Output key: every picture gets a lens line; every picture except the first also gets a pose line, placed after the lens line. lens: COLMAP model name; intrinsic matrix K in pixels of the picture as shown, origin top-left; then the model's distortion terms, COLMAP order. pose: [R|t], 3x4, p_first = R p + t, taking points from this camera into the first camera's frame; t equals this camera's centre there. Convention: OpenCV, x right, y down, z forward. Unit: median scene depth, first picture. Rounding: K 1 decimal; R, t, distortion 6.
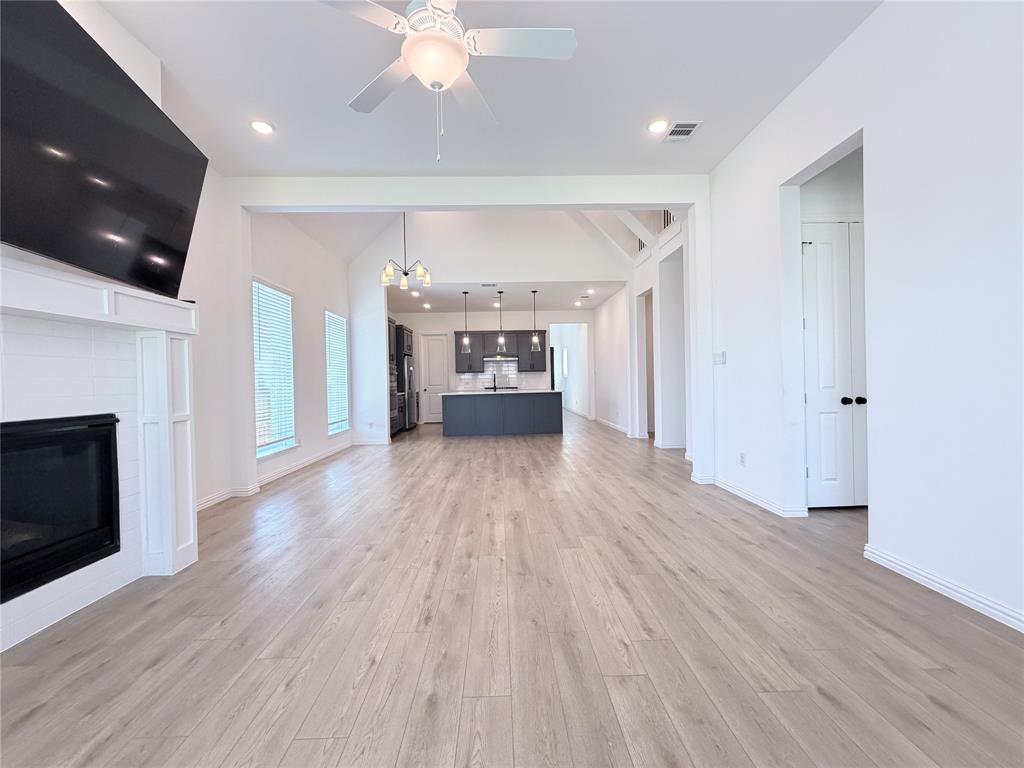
lens RADIAL K [[409.5, 0, 509.8], [0, 409.5, 382.7], [0, 0, 1]] dist [-0.000182, 0.000235]
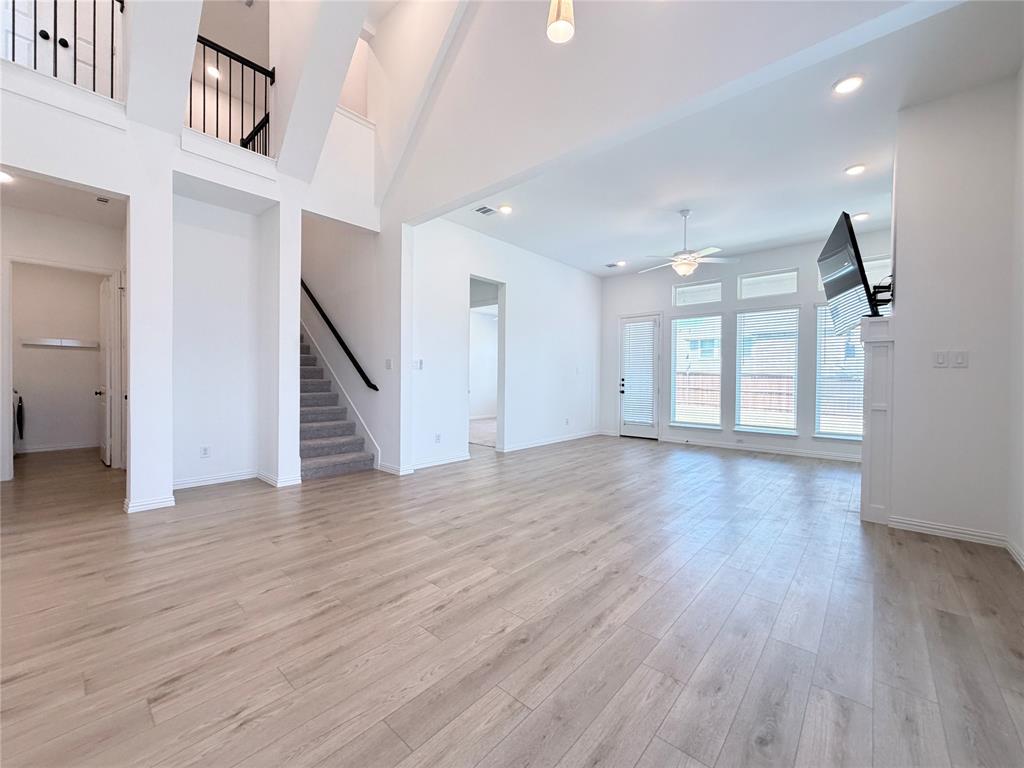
lens RADIAL K [[409.5, 0, 509.8], [0, 409.5, 382.7], [0, 0, 1]] dist [-0.000182, 0.000235]
pose [[-0.727662, 0.009492, 0.685871, -0.567940], [0.010580, 0.999941, -0.002614, 0.000770], [-0.685855, 0.005354, -0.727719, 1.796856]]
